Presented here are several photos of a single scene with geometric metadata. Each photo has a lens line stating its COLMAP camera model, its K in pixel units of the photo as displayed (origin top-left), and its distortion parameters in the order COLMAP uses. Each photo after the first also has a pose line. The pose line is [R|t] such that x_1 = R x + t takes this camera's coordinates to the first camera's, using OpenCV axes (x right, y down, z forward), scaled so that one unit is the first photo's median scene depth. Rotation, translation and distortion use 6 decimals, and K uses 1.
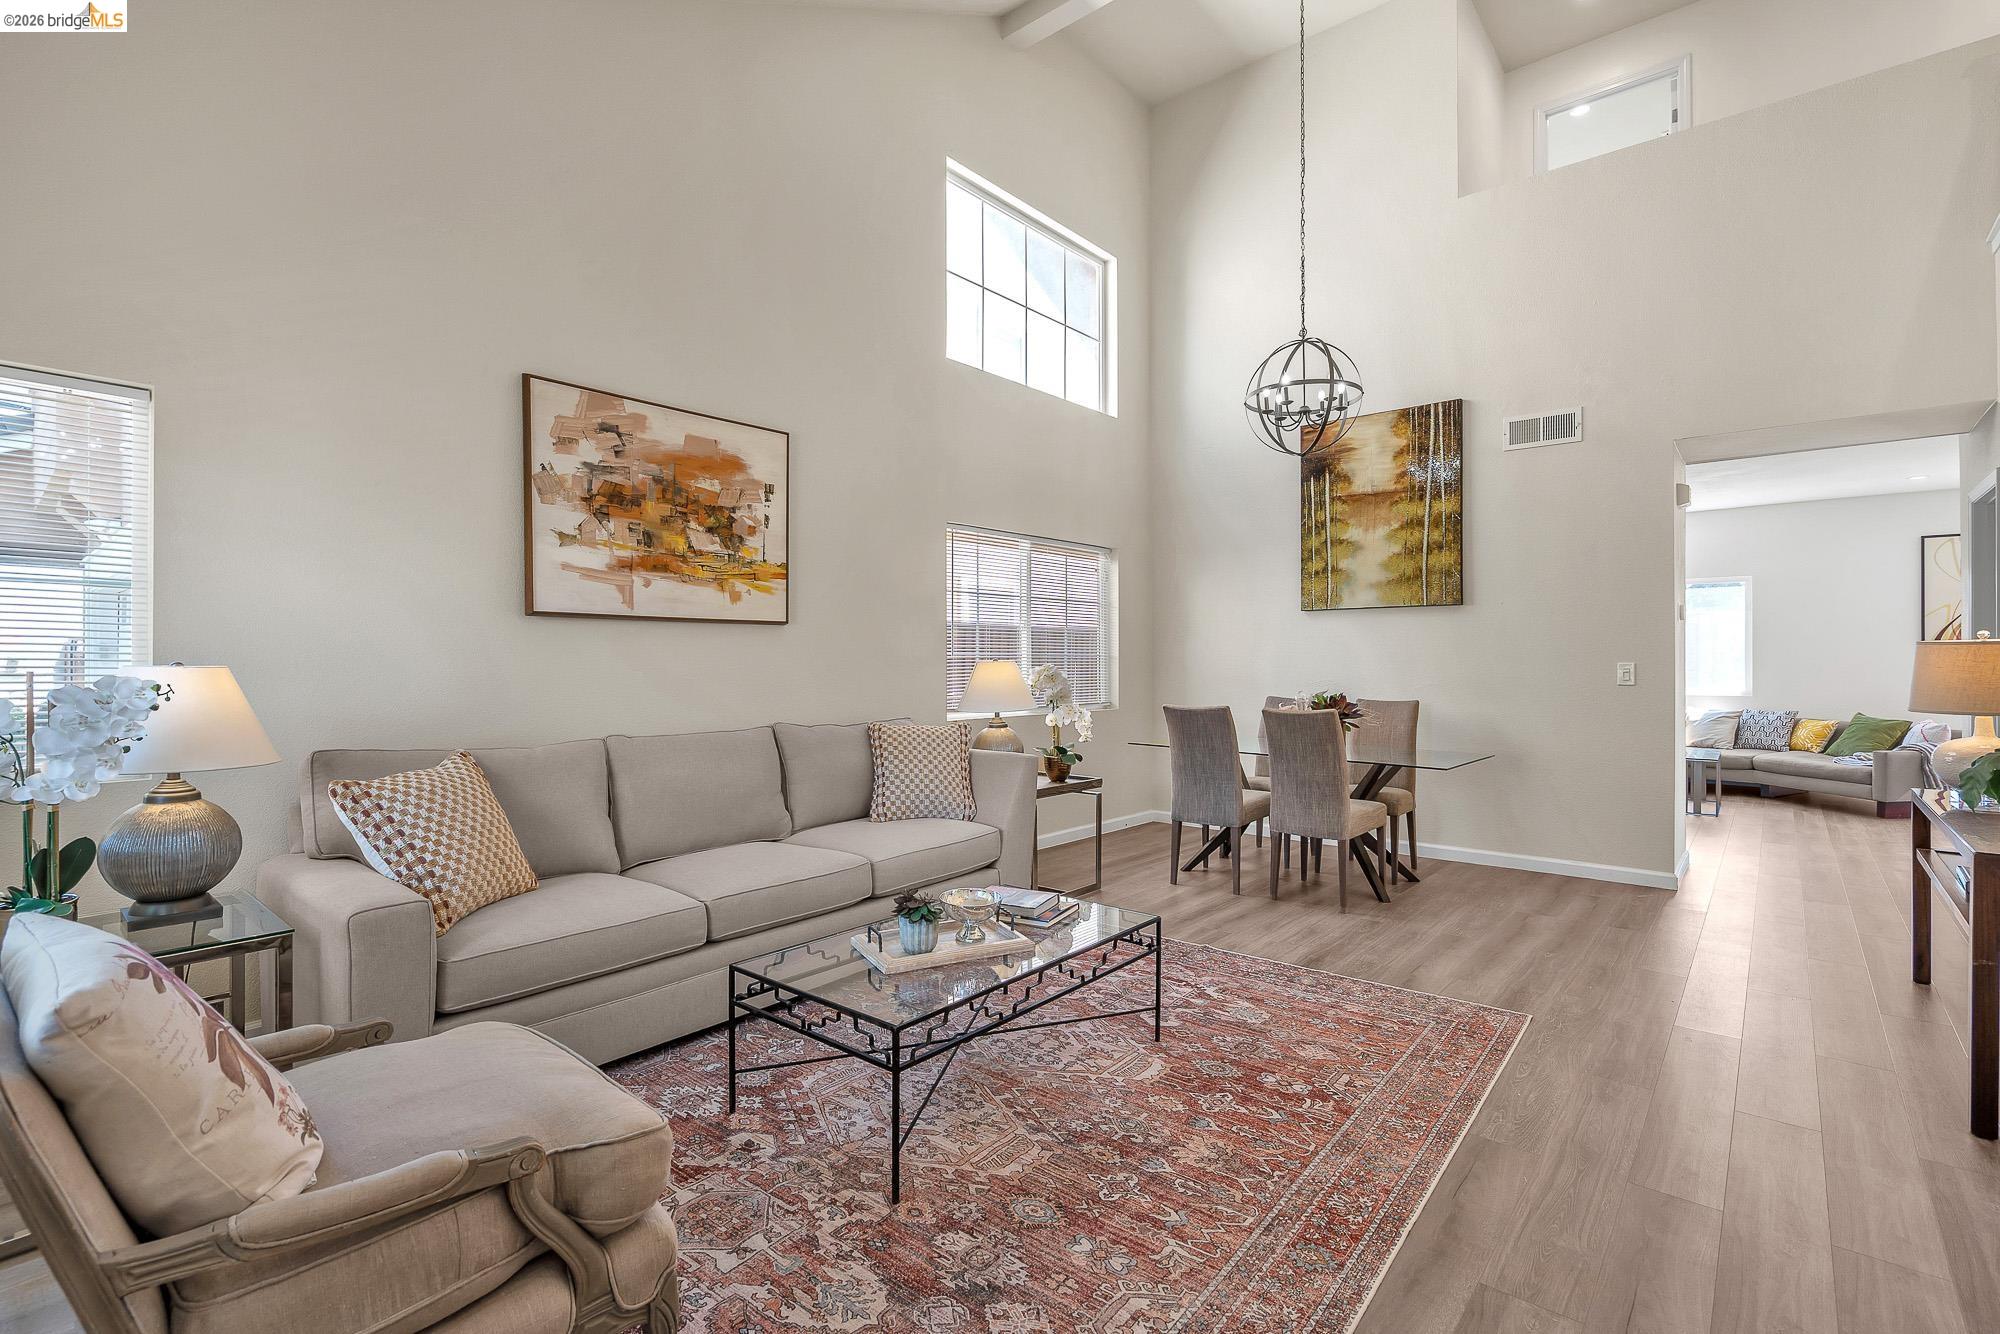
lens RADIAL K [[920.1, 0, 997.8], [0, 920.1, 657.4], [0, 0, 1]] dist [-0.000291, 0.000372]
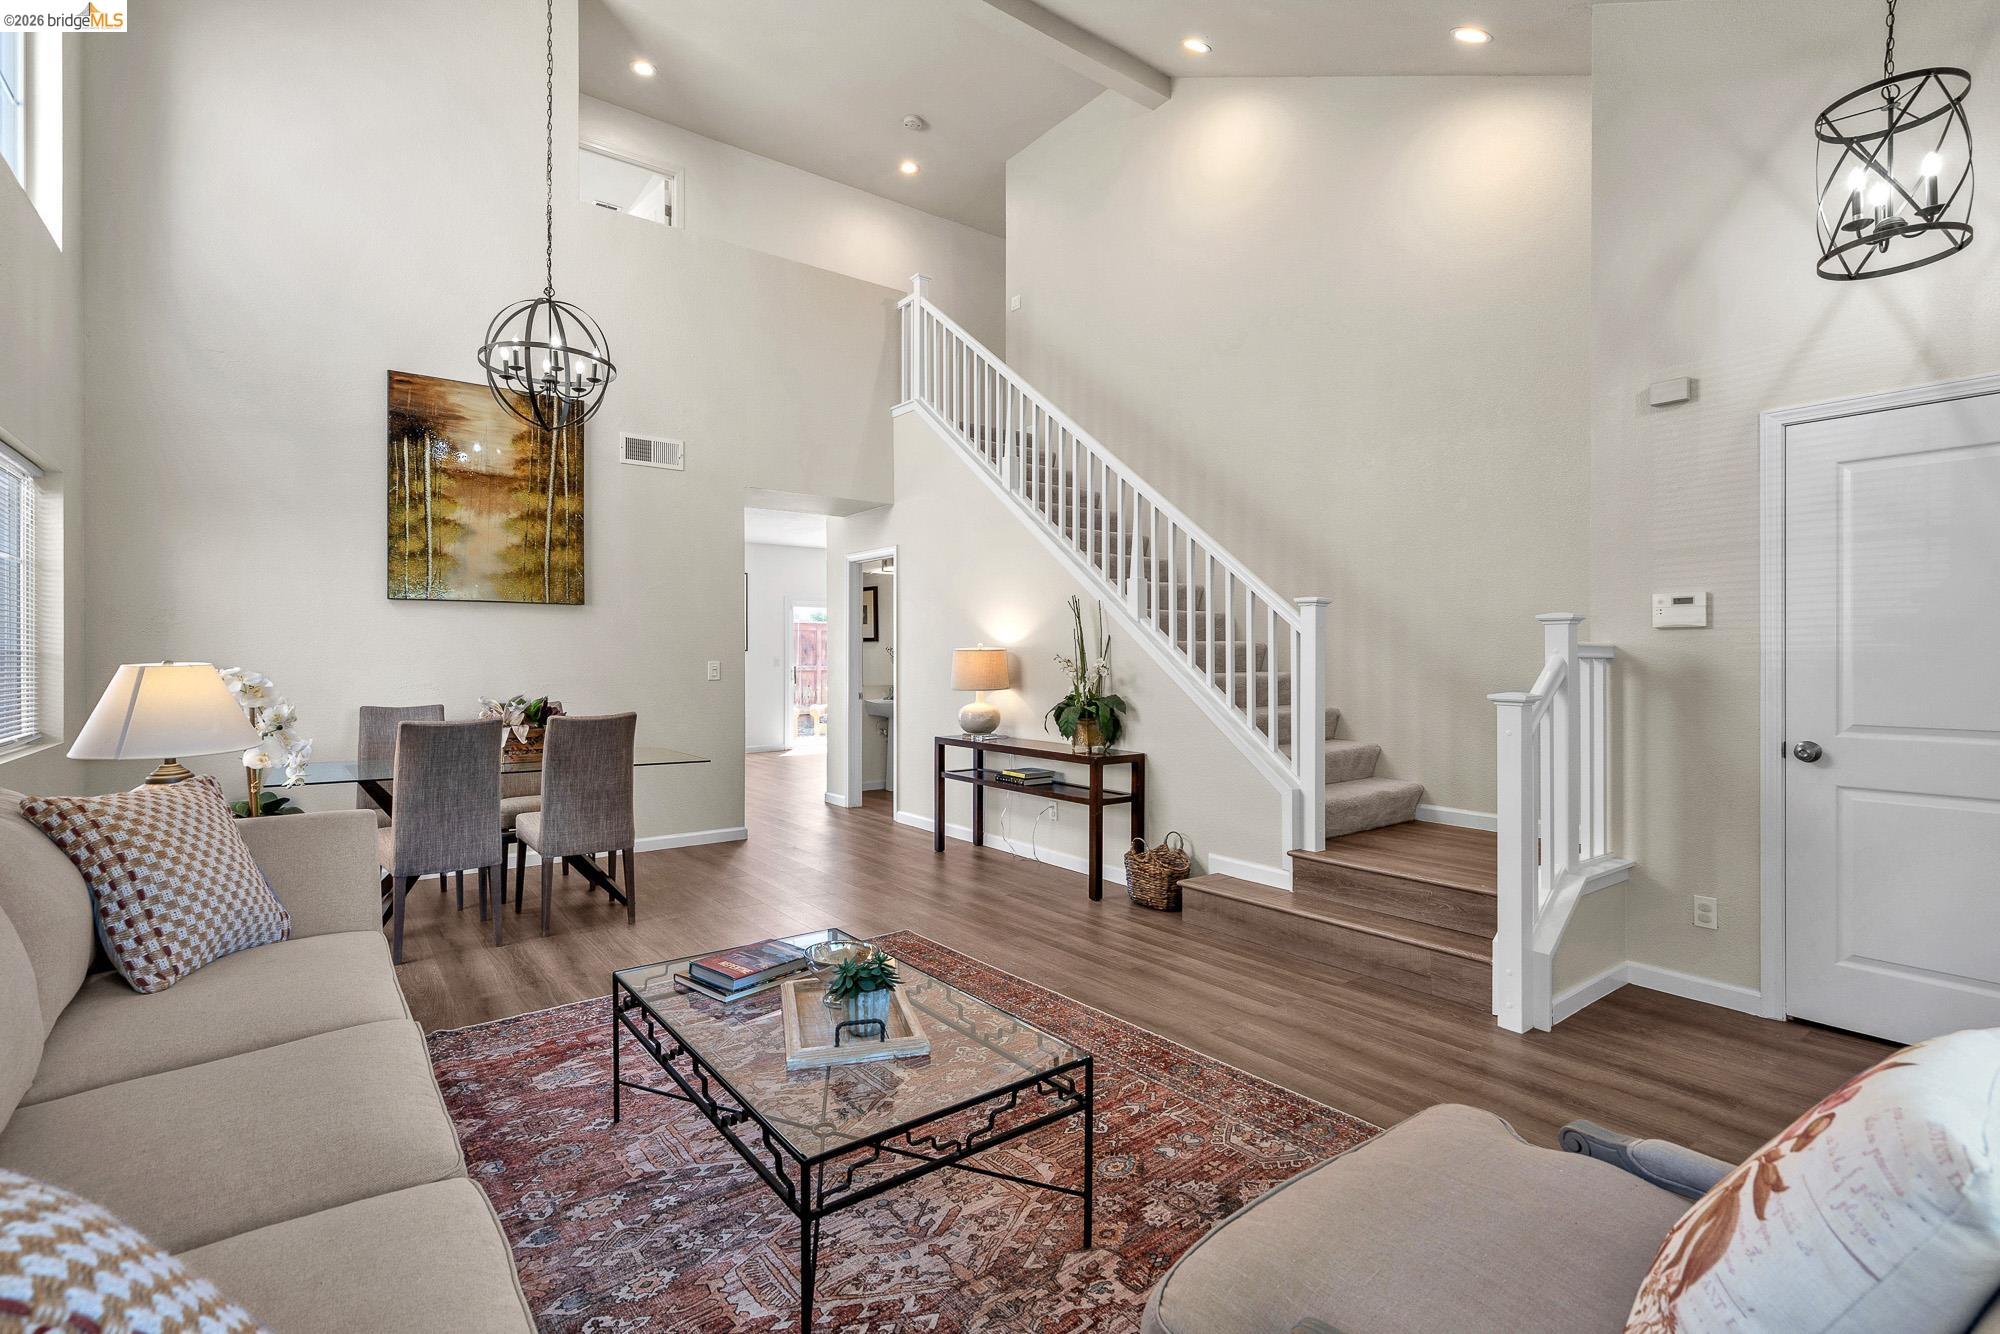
lens RADIAL K [[920.1, 0, 1011.1], [0, 920.1, 658.7], [0, 0, 1]] dist [-0.000291, 0.000372]
pose [[0.200754, -0.002183, 0.979639, -0.521753], [-0.002073, 0.999994, 0.002653, -0.002061], [-0.979640, -0.002563, 0.200748, 0.447330]]
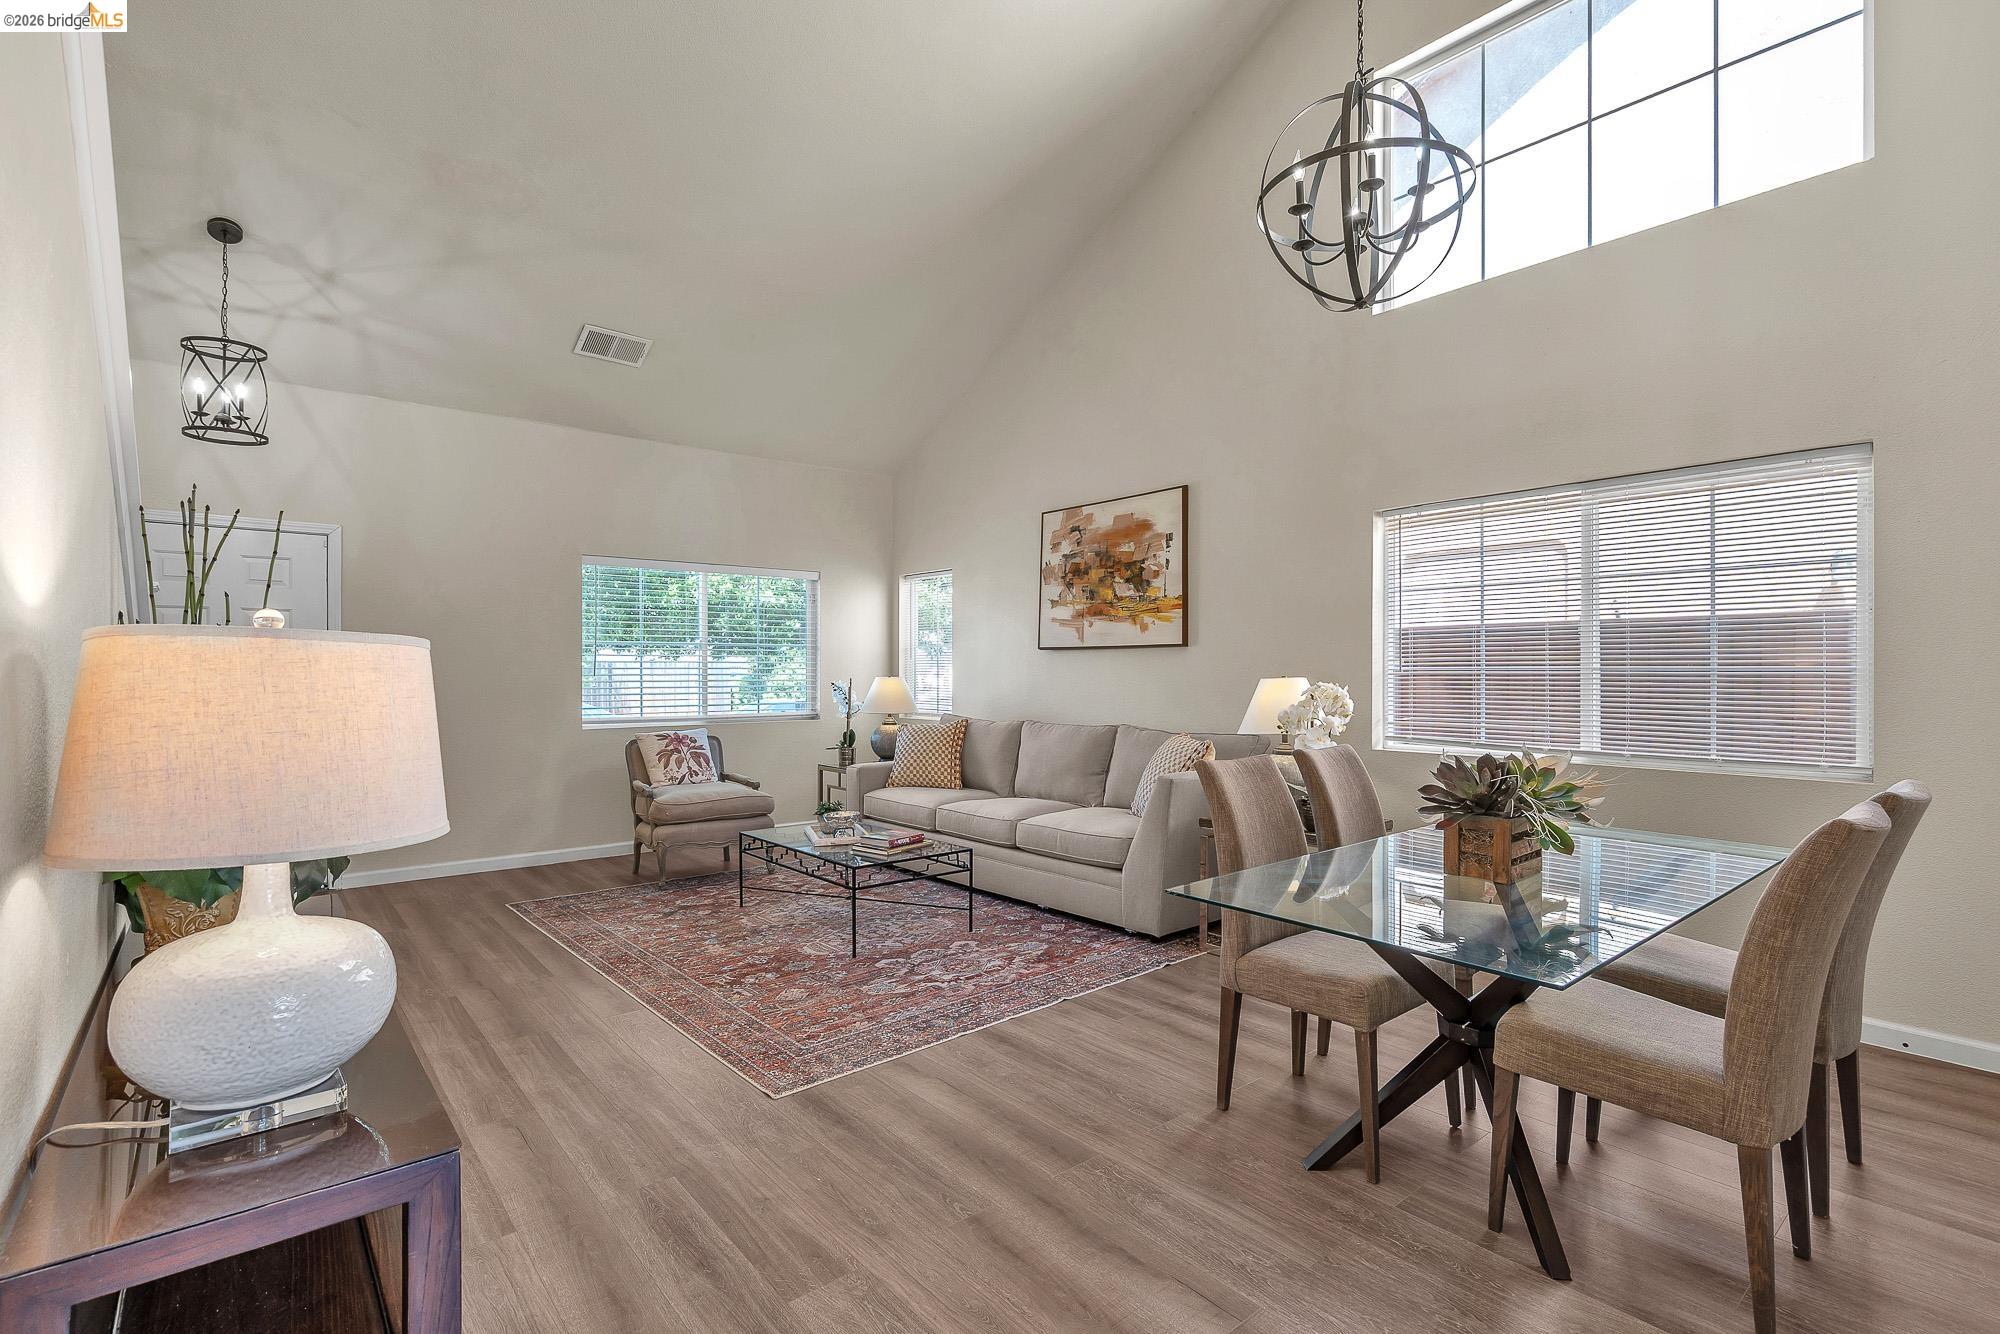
lens RADIAL K [[920.1, 0, 987.8], [0, 920.1, 674.4], [0, 0, 1]] dist [-0.000291, 0.000372]
pose [[-0.176838, 0.000407, -0.984240, 1.048292], [0.001578, 0.999999, 0.000130, 0.000227], [0.984239, -0.001530, -0.176838, 1.021772]]
